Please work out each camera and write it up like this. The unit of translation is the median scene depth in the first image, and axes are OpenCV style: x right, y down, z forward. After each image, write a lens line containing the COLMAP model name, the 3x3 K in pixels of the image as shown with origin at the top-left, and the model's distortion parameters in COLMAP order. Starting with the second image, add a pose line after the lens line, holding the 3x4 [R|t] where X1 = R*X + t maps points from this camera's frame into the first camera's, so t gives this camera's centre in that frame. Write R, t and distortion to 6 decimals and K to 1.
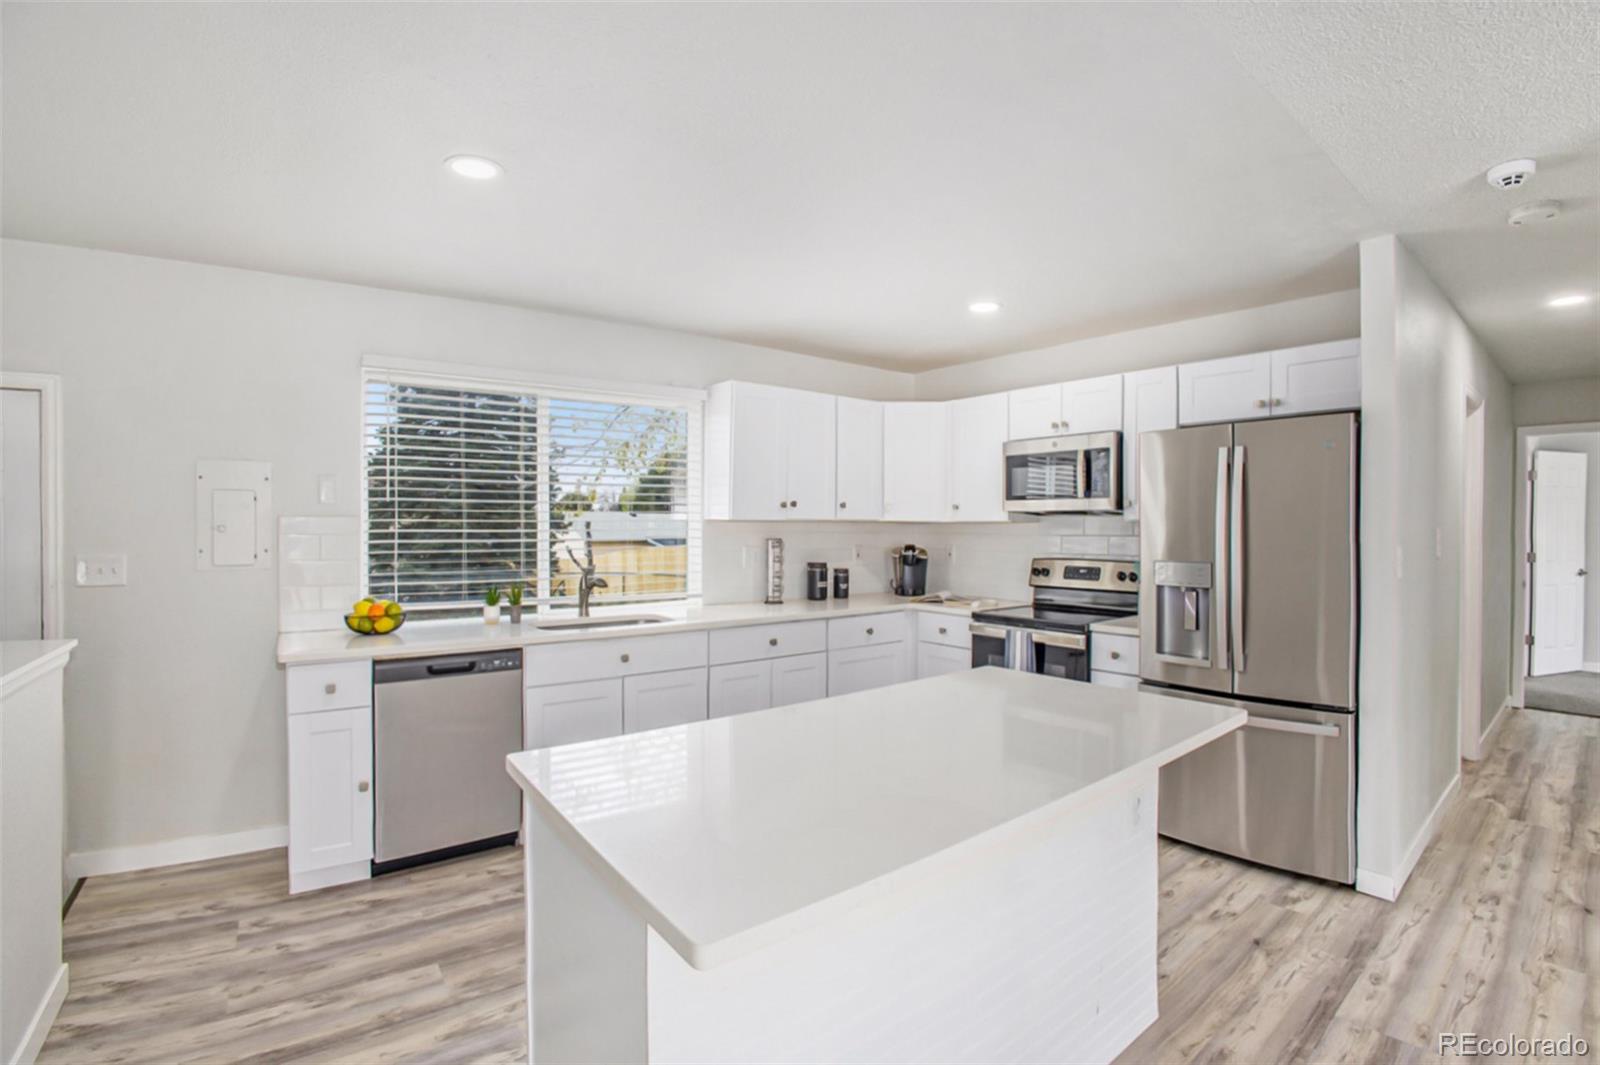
lens RADIAL K [[762.6, 0, 833.8], [0, 762.6, 530.1], [0, 0, 1]] dist [-0.022649, 0.000366]
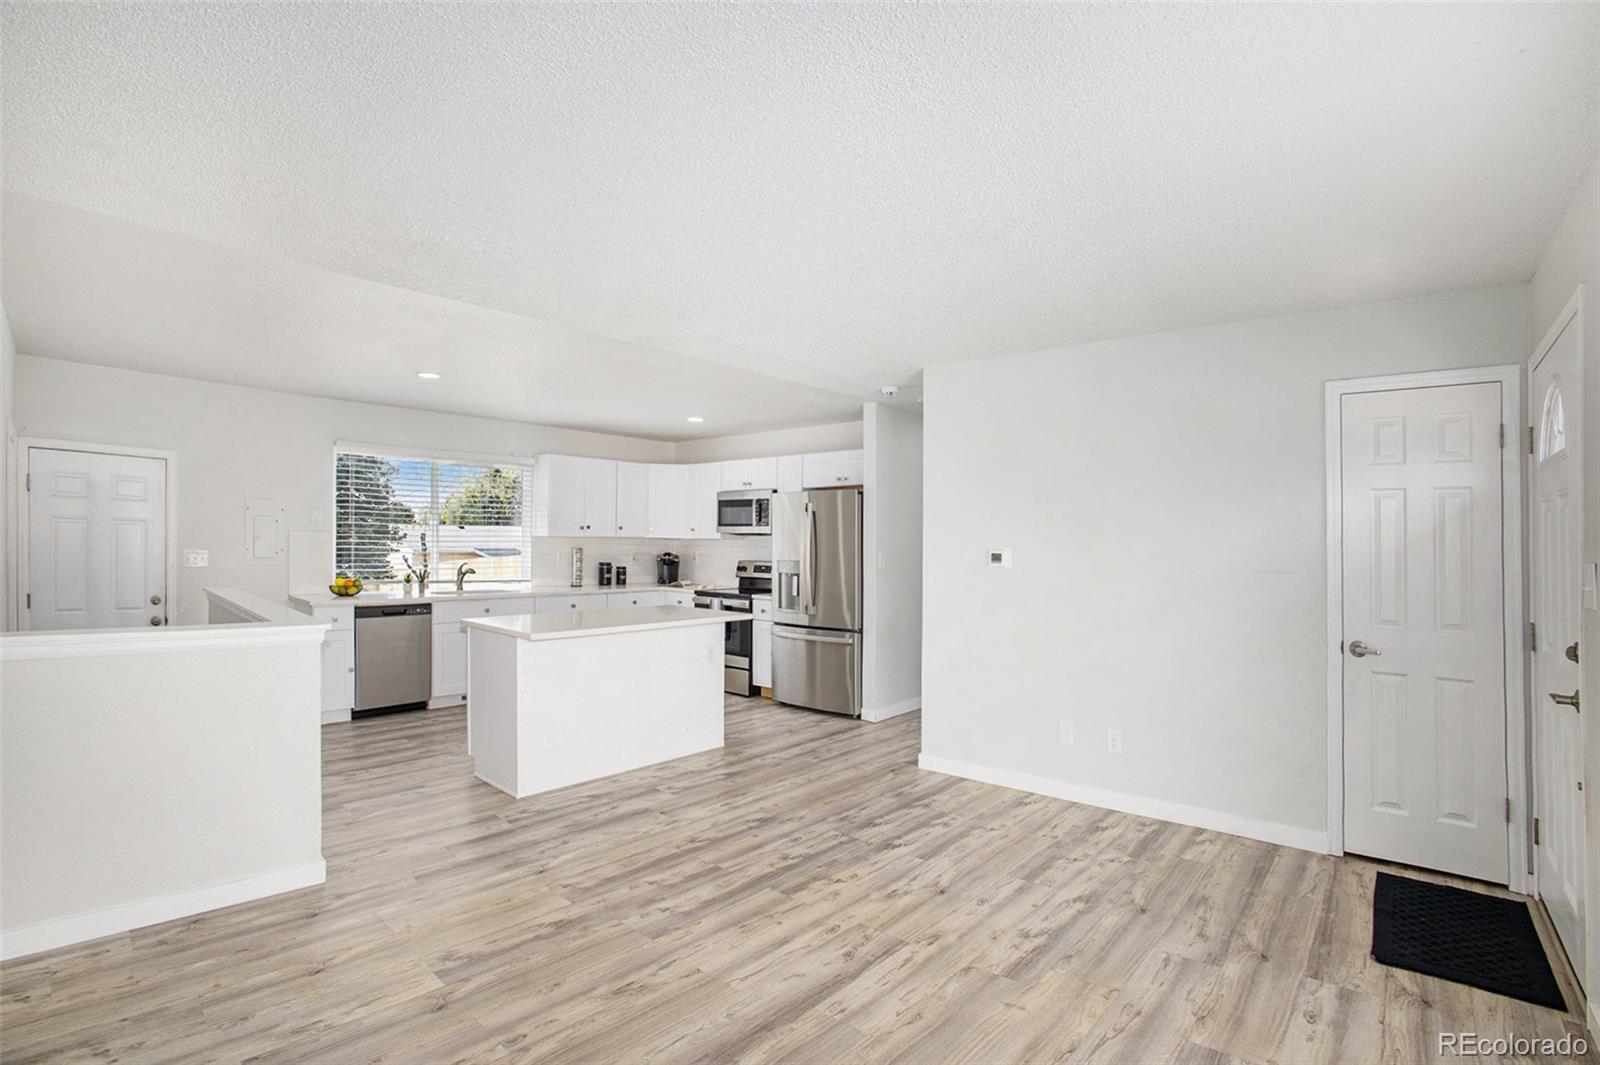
lens RADIAL K [[736.3, 0, 806.9], [0, 736.3, 560.5], [0, 0, 1]] dist [-0.010735, -0.000148]
pose [[0.982921, 0.004819, 0.183965, 0.125313], [-0.008702, 0.999756, 0.020311, 0.002445], [-0.183823, -0.021565, 0.982723, -0.703577]]
